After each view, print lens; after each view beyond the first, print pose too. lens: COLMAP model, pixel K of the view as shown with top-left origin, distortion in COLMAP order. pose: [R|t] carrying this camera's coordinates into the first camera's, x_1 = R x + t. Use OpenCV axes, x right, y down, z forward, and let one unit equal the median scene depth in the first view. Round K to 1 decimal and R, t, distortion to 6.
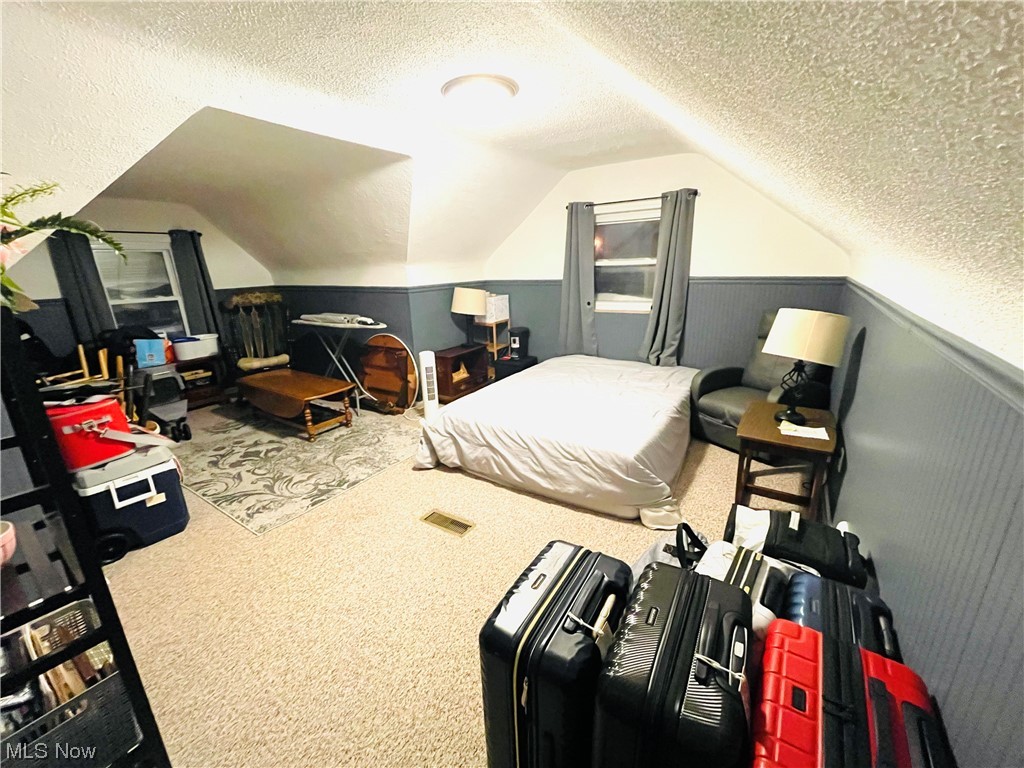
lens RADIAL K [[418.4, 0, 512.0], [0, 418.4, 384.0], [0, 0, 1]] dist [-0.000581, -0.000086]
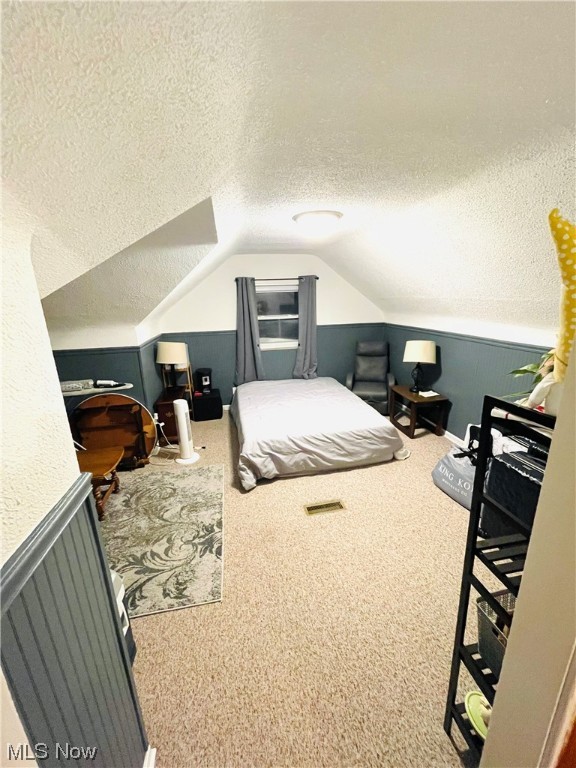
lens RADIAL K [[313.8, 0, 288.0], [0, 313.8, 384.0], [0, 0, 1]] dist [-0.000581, -0.000086]
pose [[0.703150, -0.175982, 0.688920, -0.690842], [0.204440, 0.978013, 0.041166, -0.113800], [-0.681017, 0.111897, 0.723667, 0.204792]]
